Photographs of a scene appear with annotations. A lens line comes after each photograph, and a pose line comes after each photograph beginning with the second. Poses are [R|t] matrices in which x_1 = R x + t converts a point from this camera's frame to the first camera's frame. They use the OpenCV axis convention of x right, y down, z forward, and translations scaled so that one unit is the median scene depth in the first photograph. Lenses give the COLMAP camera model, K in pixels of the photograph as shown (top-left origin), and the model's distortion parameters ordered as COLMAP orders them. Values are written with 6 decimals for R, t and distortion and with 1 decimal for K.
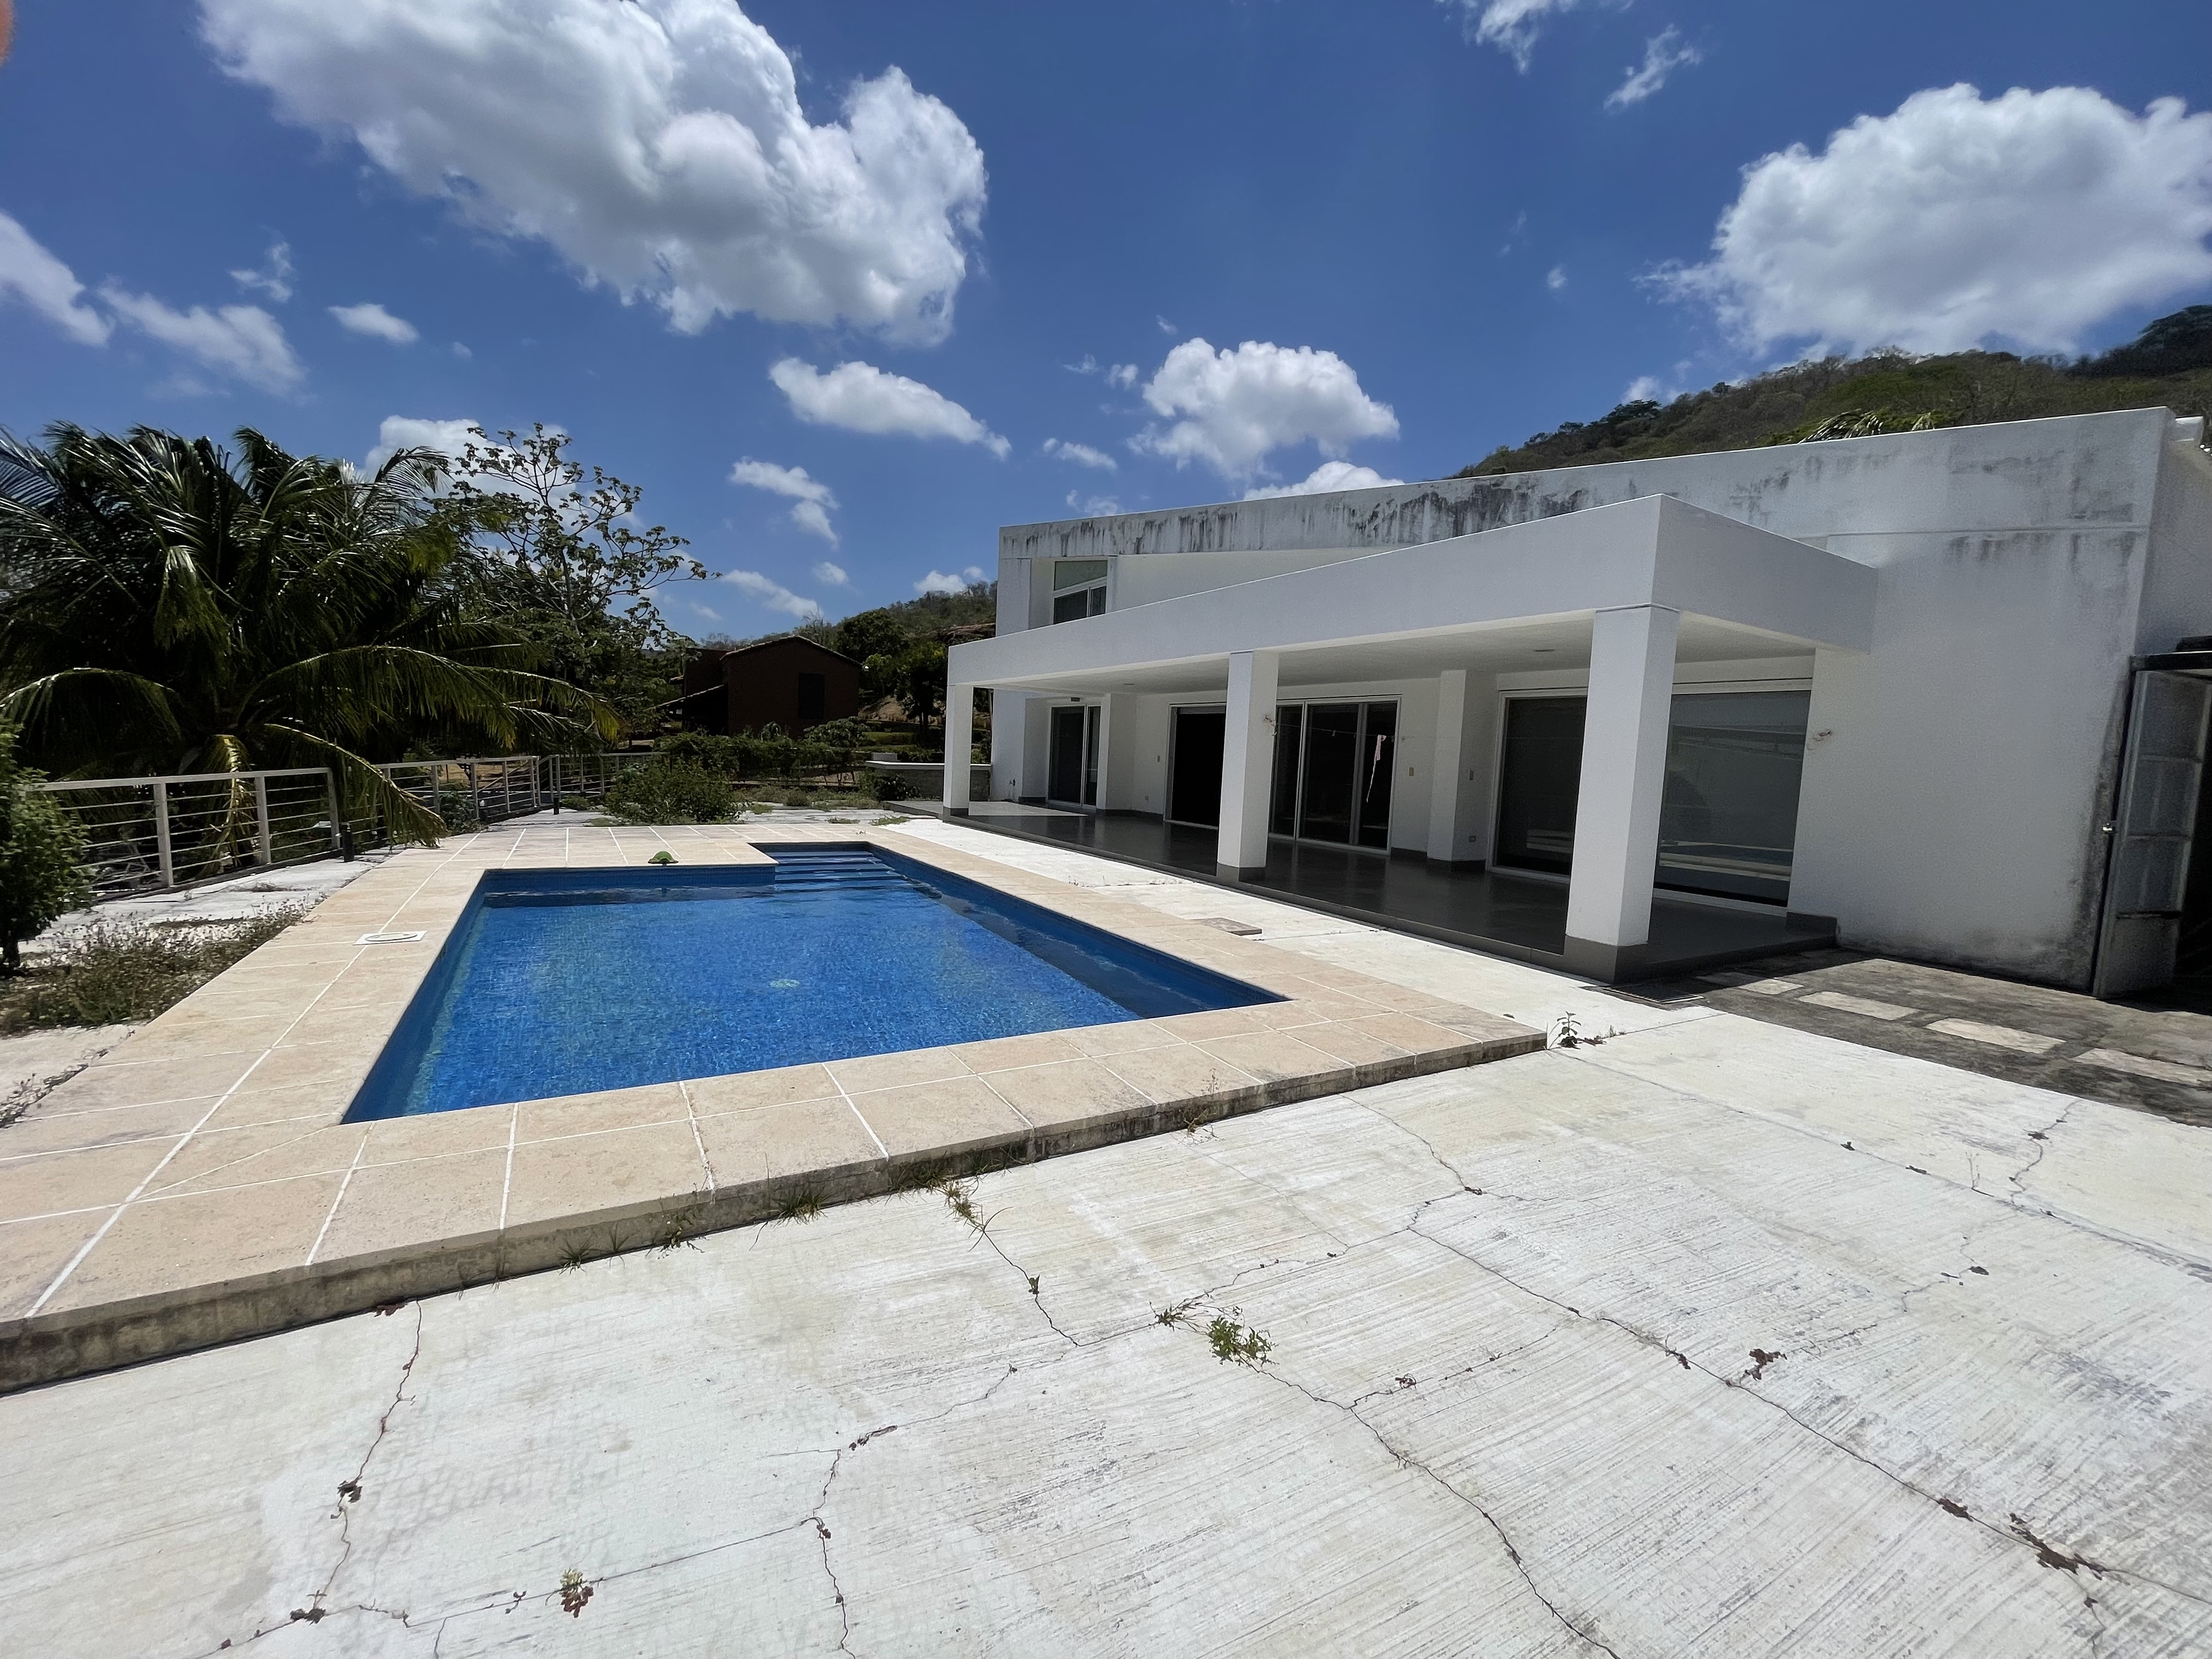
lens RADIAL K [[899.4, 0, 1099.7], [0, 899.4, 829.4], [0, 0, 1]] dist [0.000741, 0.000146]
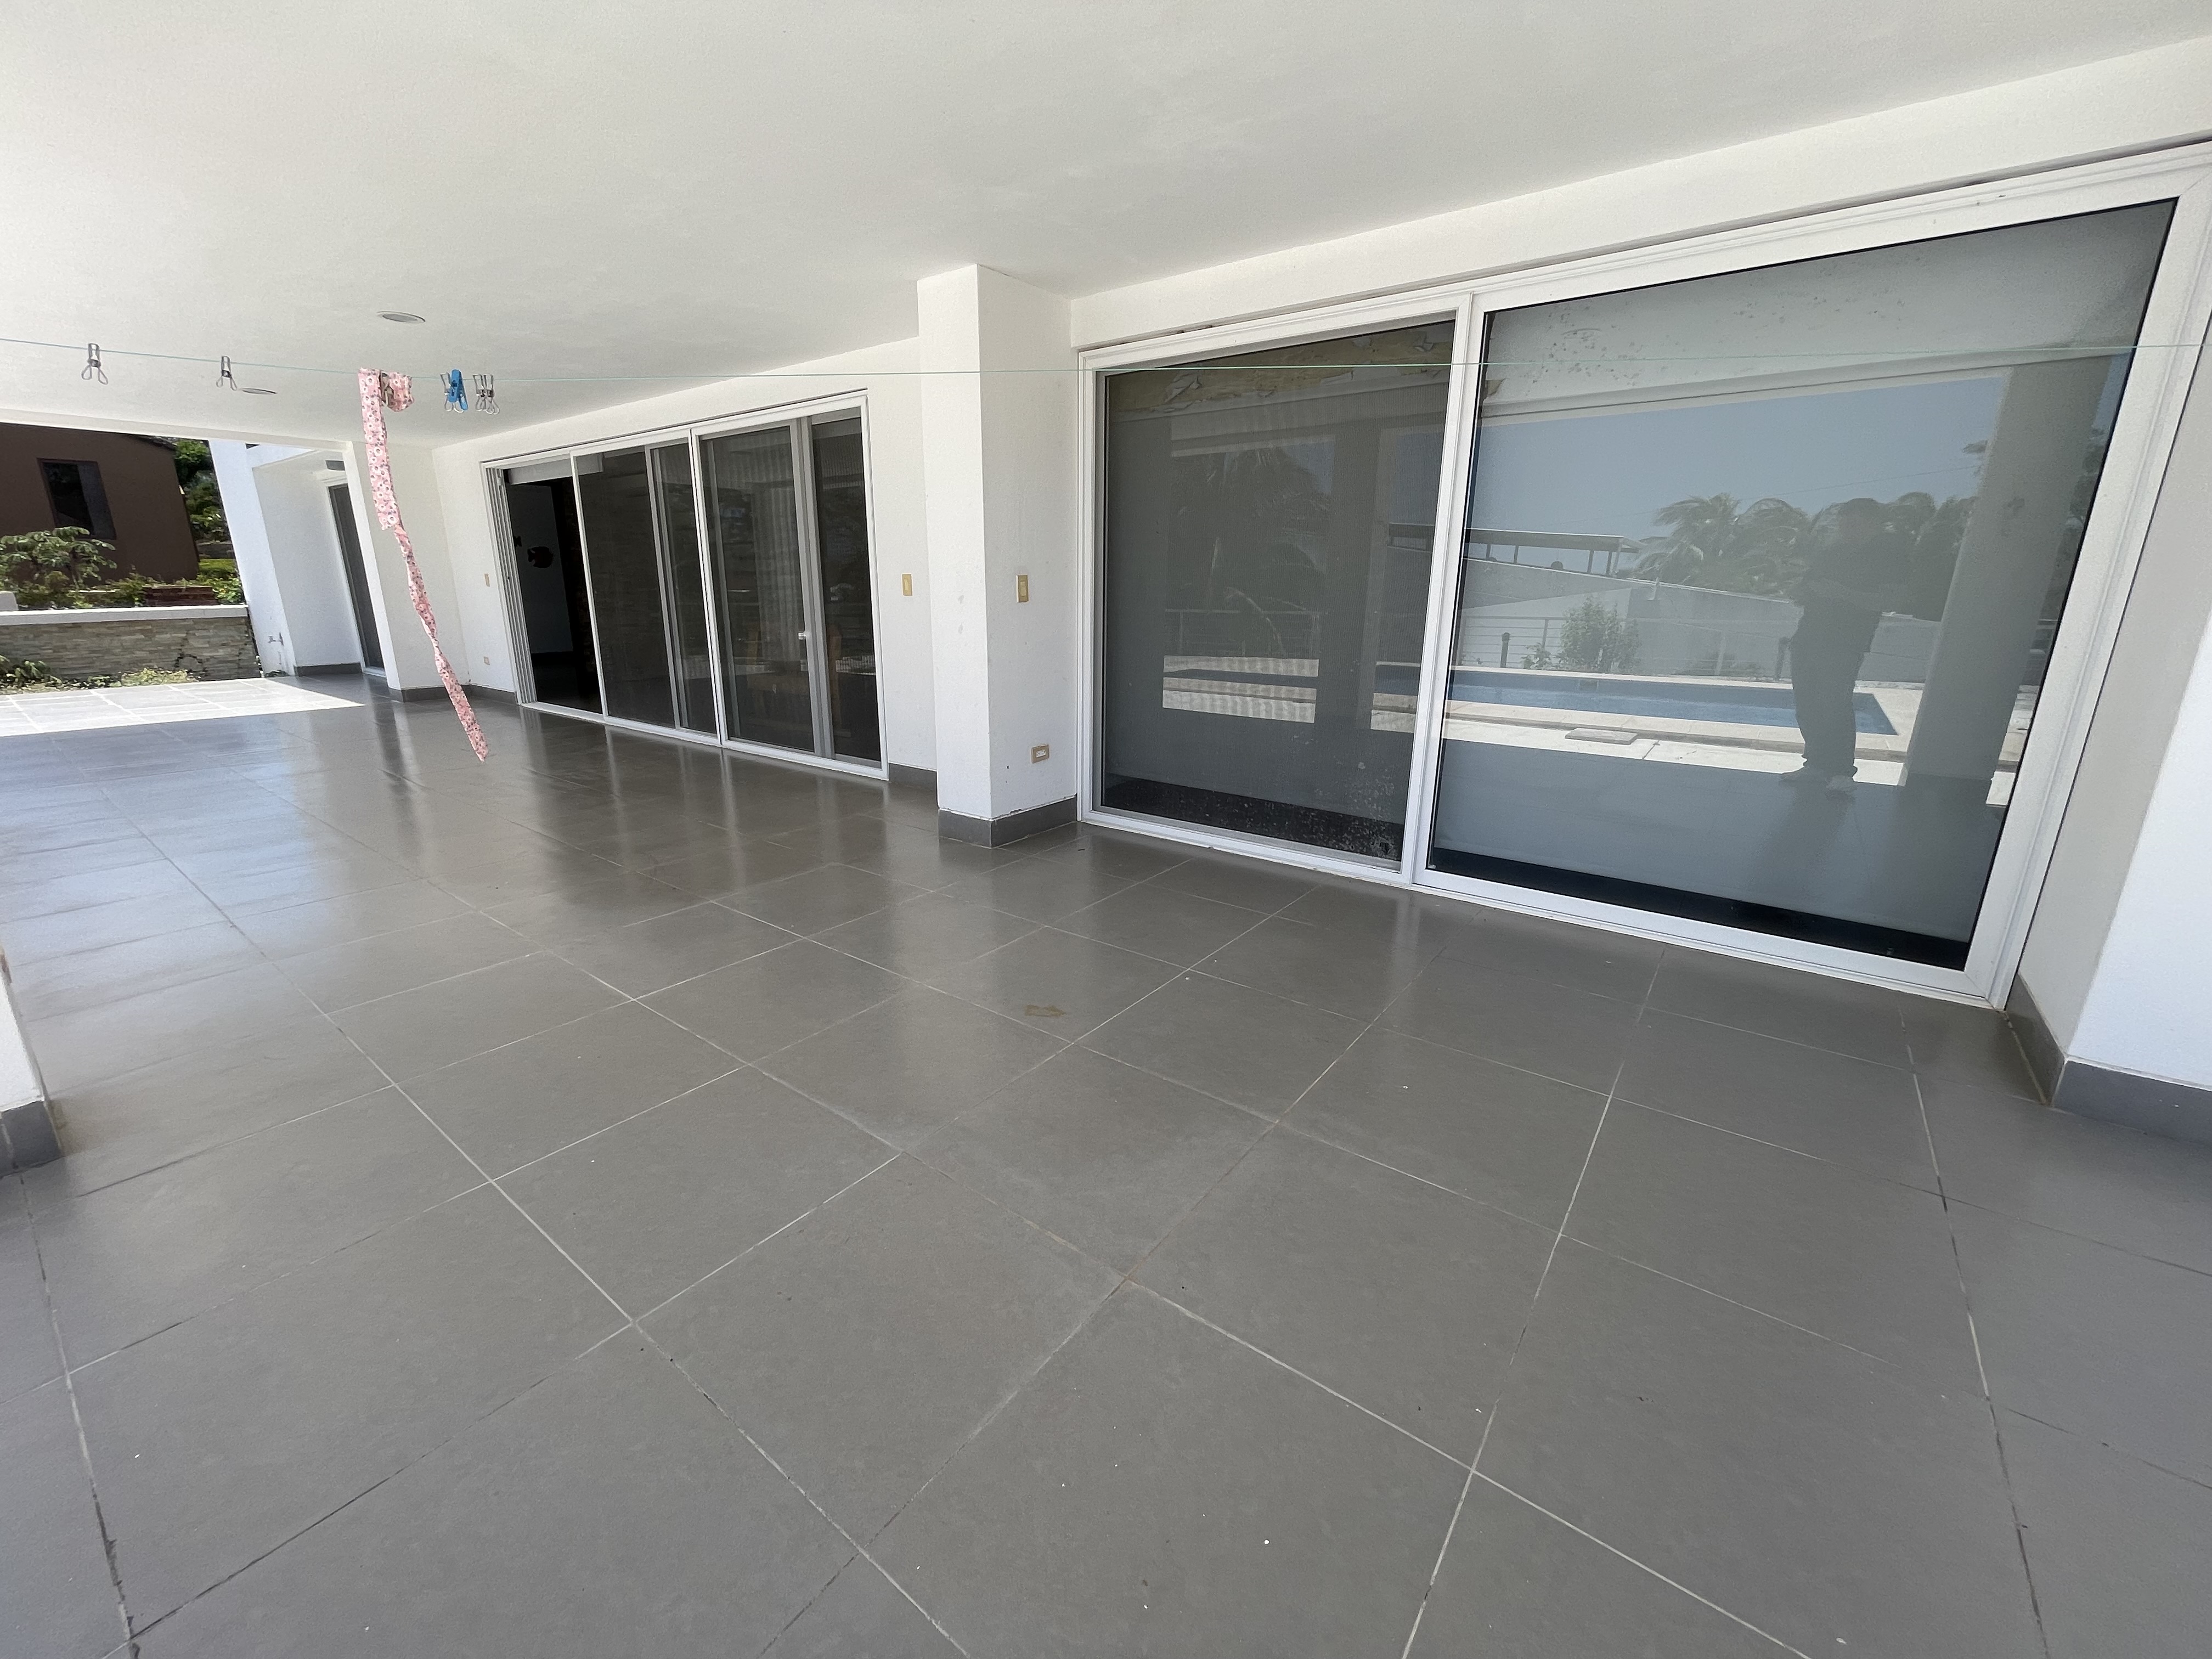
lens RADIAL K [[899.4, 0, 1093.9], [0, 899.4, 843.2], [0, 0, 1]] dist [0.000741, 0.000146]
pose [[0.925613, -0.141265, 0.351119, 0.268670], [0.067041, 0.974258, 0.215238, -0.031717], [-0.372486, -0.175687, 0.911256, 0.575155]]
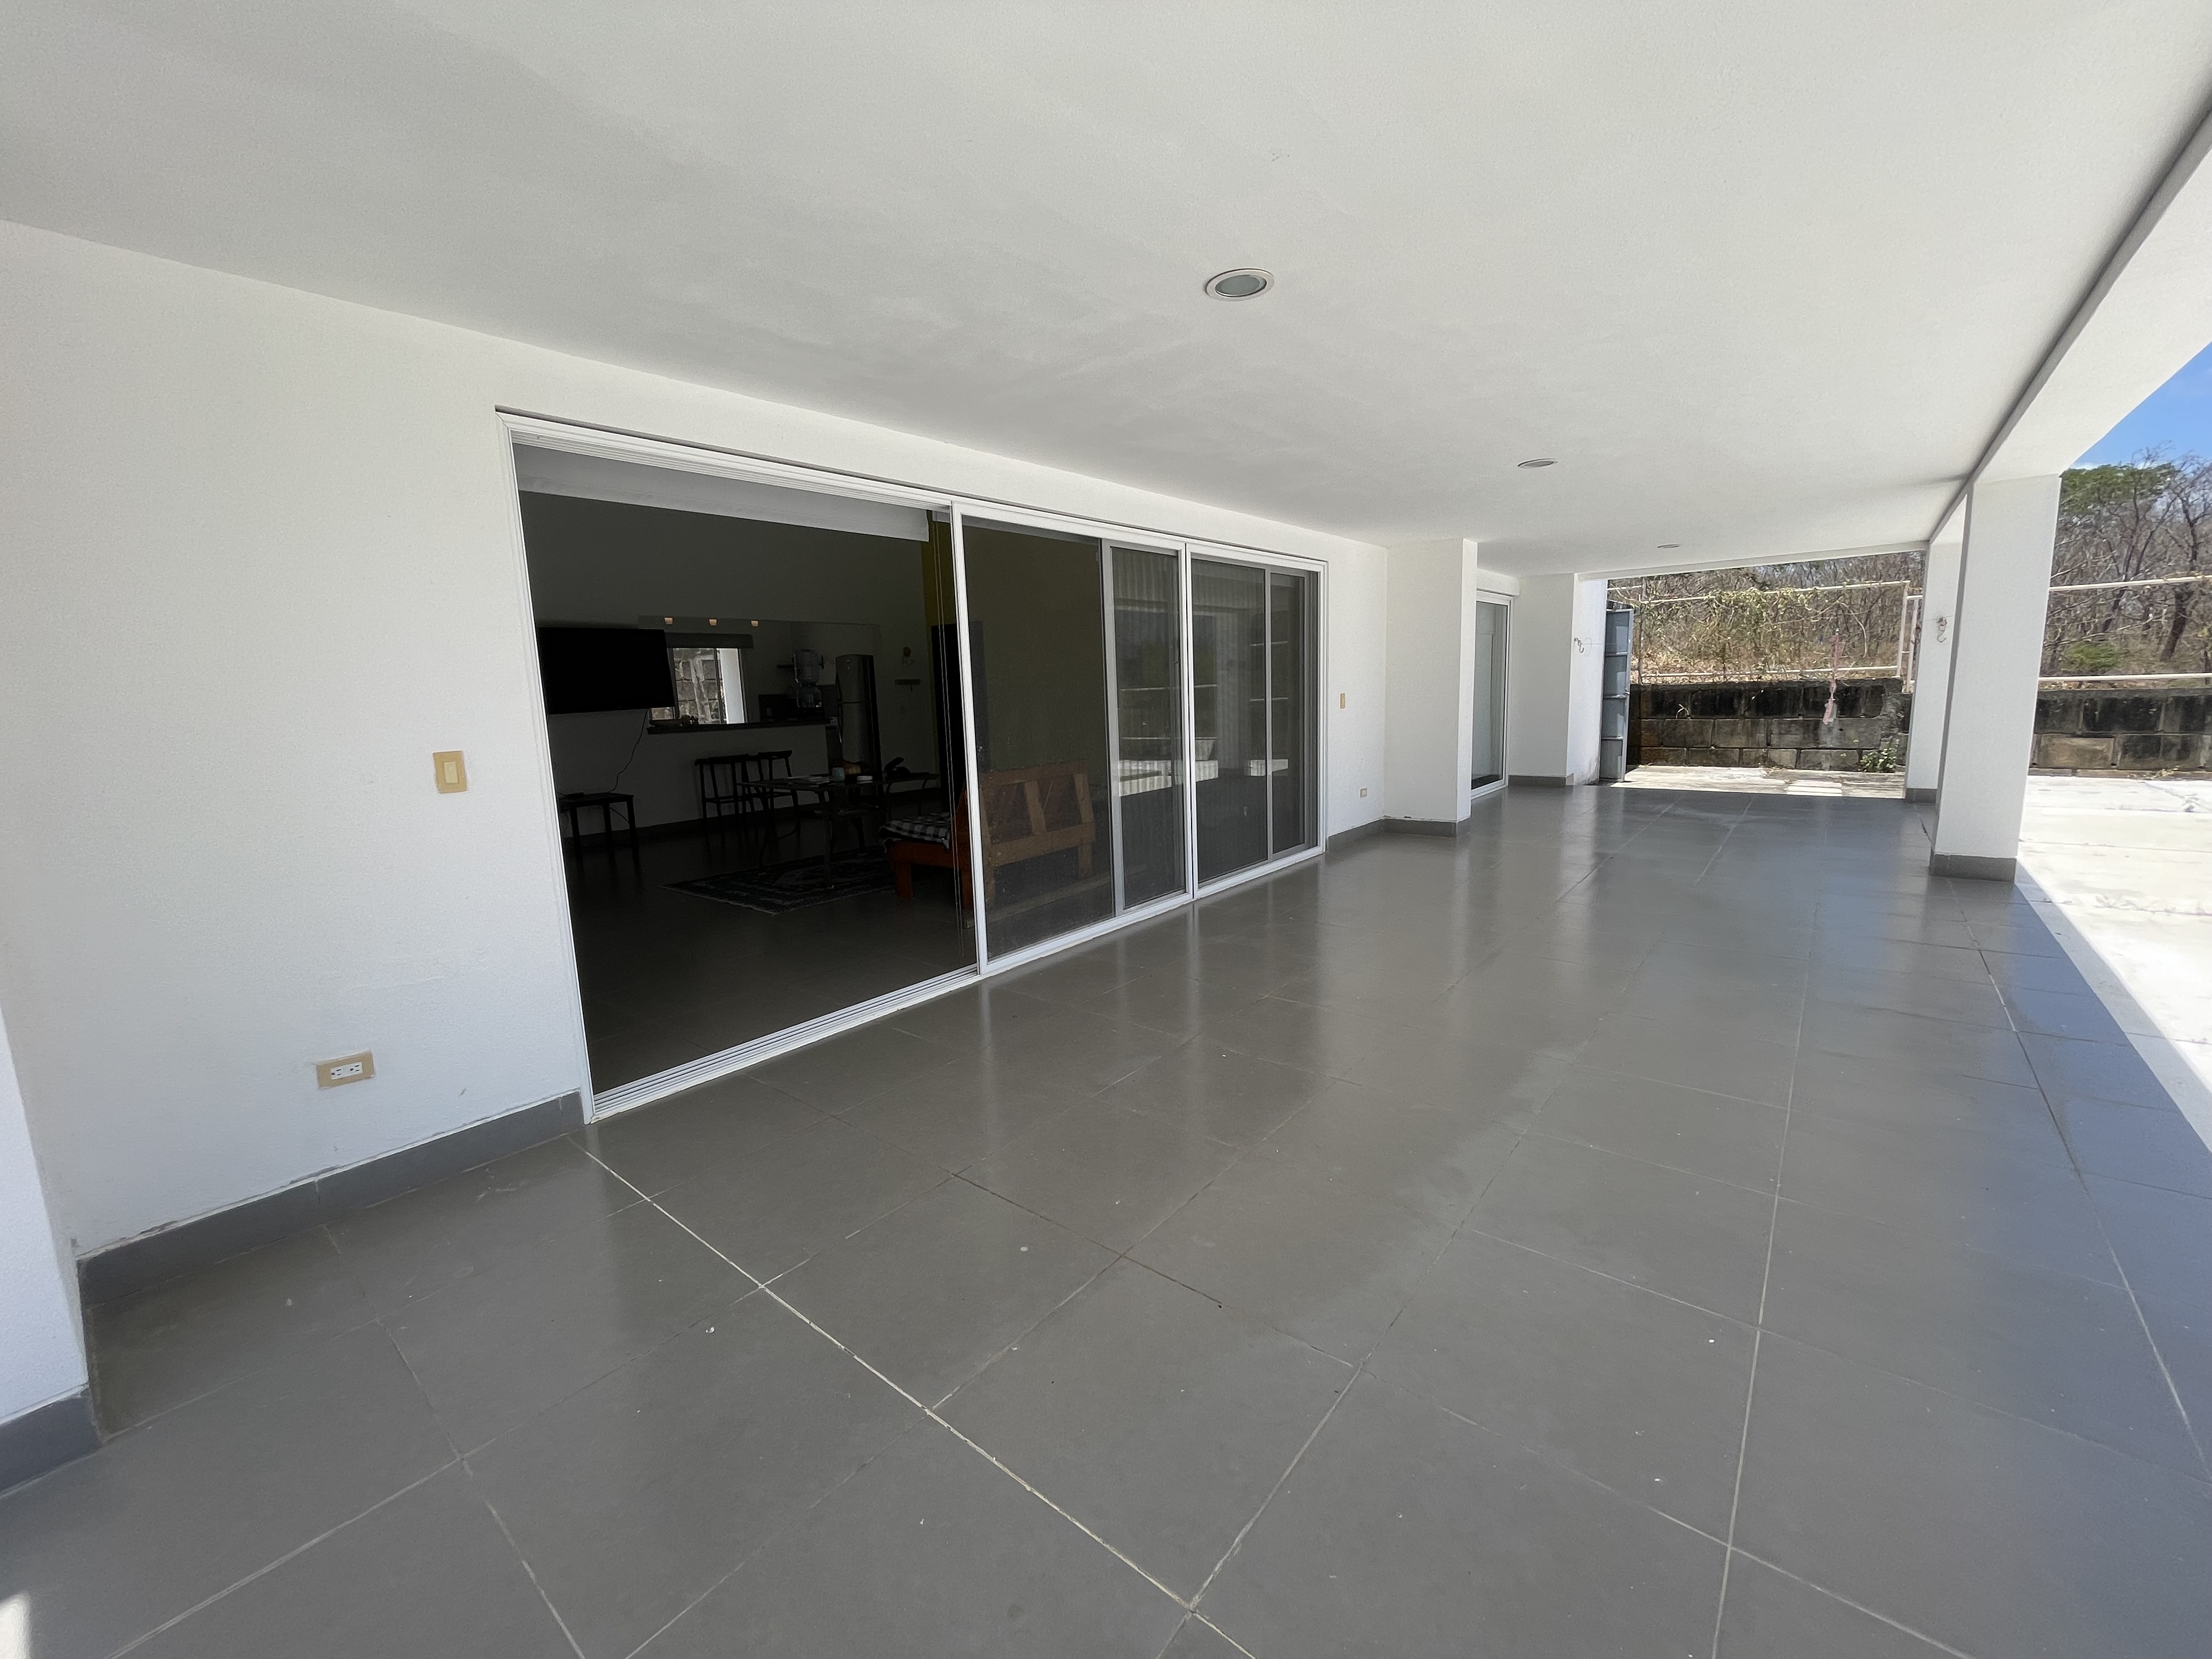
lens RADIAL K [[899.4, 0, 1097.0], [0, 899.4, 815.3], [0, 0, 1]] dist [0.000741, 0.000146]
pose [[-0.342660, -0.160164, 0.925706, -0.152202], [0.105643, 0.972541, 0.207372, -0.131604], [-0.933501, 0.168852, -0.316331, 1.370631]]
